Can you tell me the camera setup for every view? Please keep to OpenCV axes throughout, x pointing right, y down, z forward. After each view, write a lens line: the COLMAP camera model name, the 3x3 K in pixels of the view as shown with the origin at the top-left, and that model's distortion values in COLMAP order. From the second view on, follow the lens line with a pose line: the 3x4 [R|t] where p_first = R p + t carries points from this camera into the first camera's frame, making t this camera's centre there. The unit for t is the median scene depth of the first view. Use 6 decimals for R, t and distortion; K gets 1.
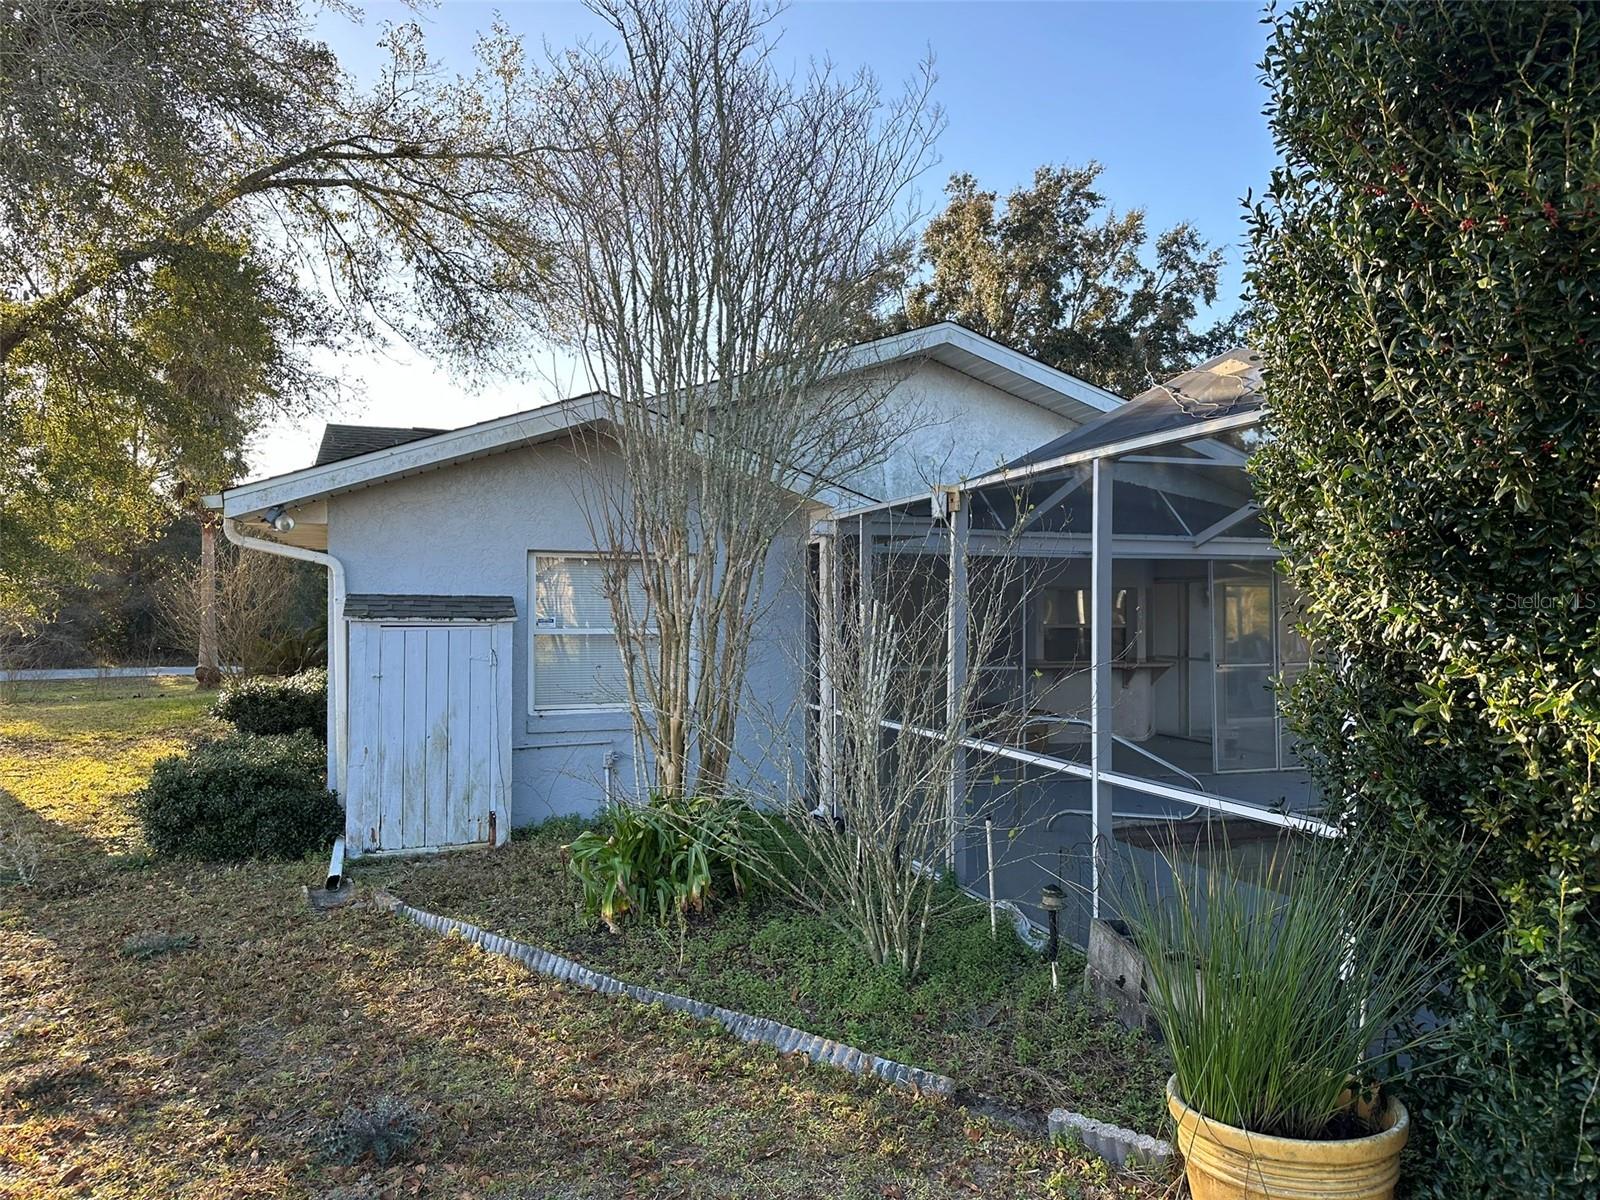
lens RADIAL K [[1210.0, 0, 800.0], [0, 1210.0, 600.0], [0, 0, 1]] dist [0.047315, -0.002053]
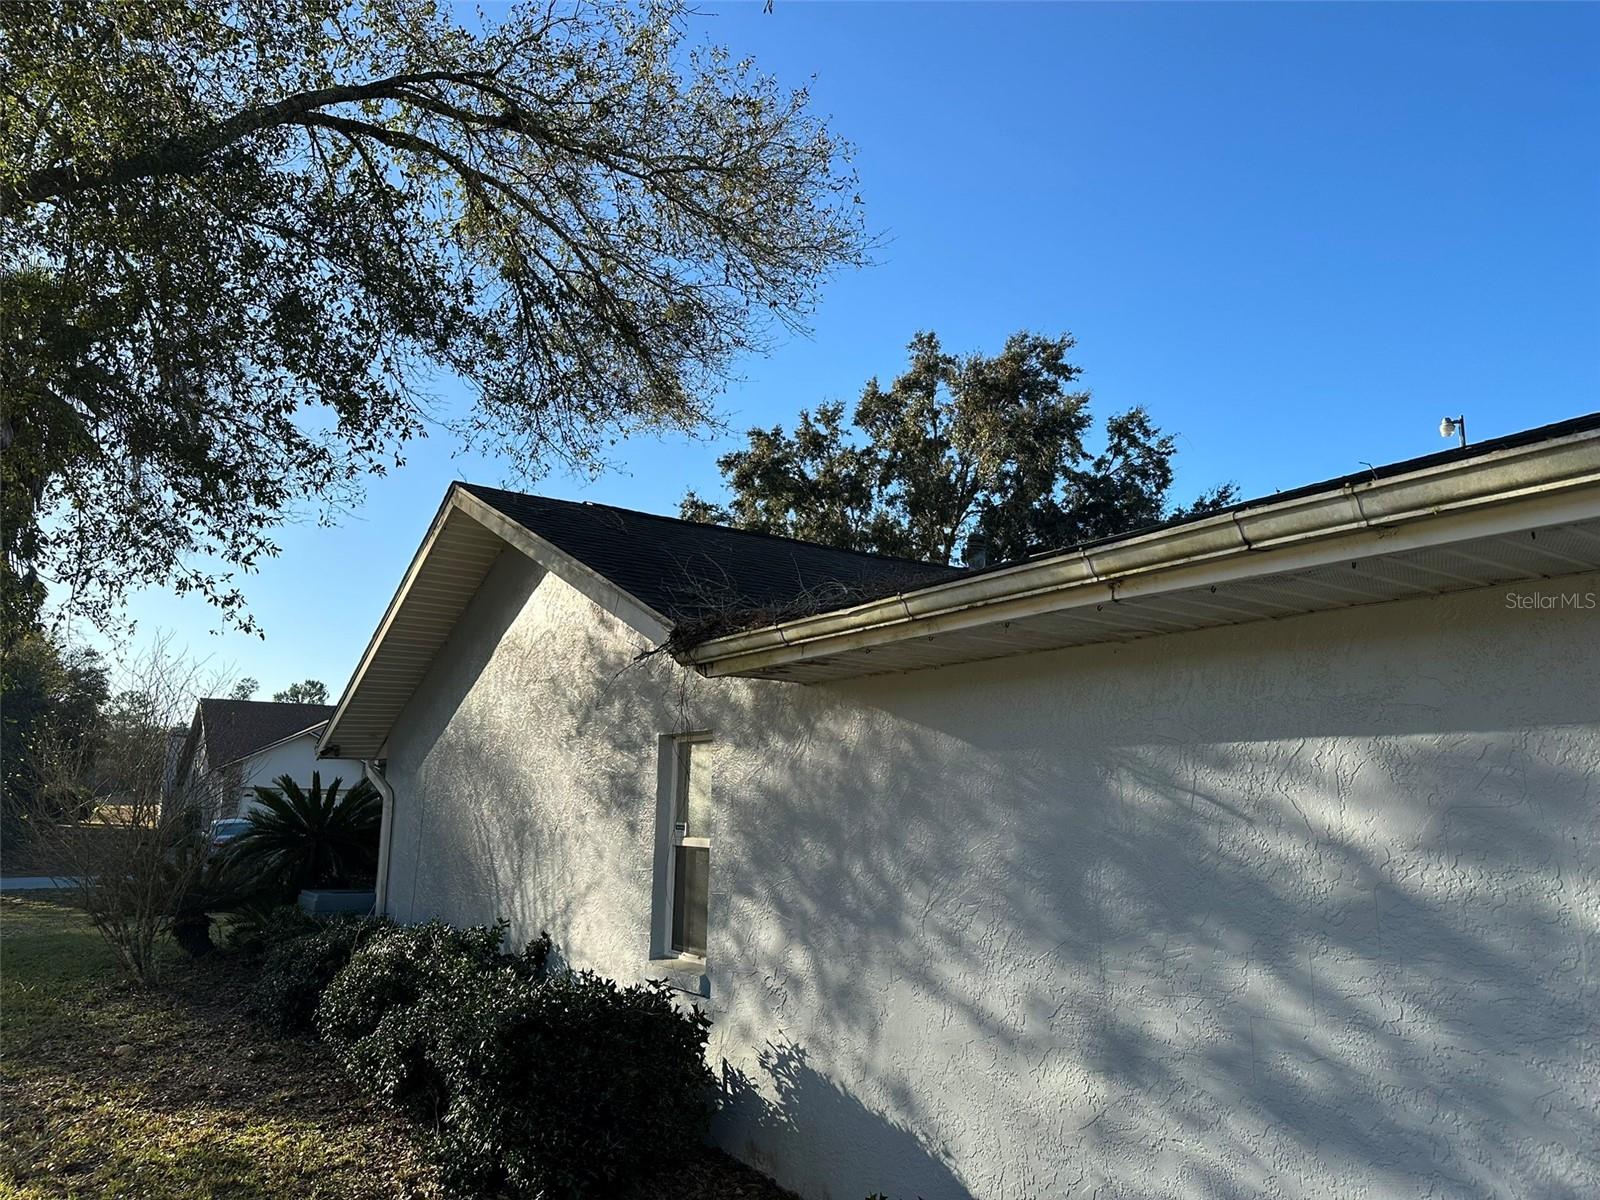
lens RADIAL K [[1131.4, 0, 759.4], [0, 1131.4, 587.6], [0, 0, 1]] dist [0.095402, -0.141088]
pose [[0.962870, 0.061656, 0.262831, -0.431722], [-0.013839, 0.983563, -0.180033, 0.001017], [-0.269611, 0.169711, 0.947897, 0.503828]]
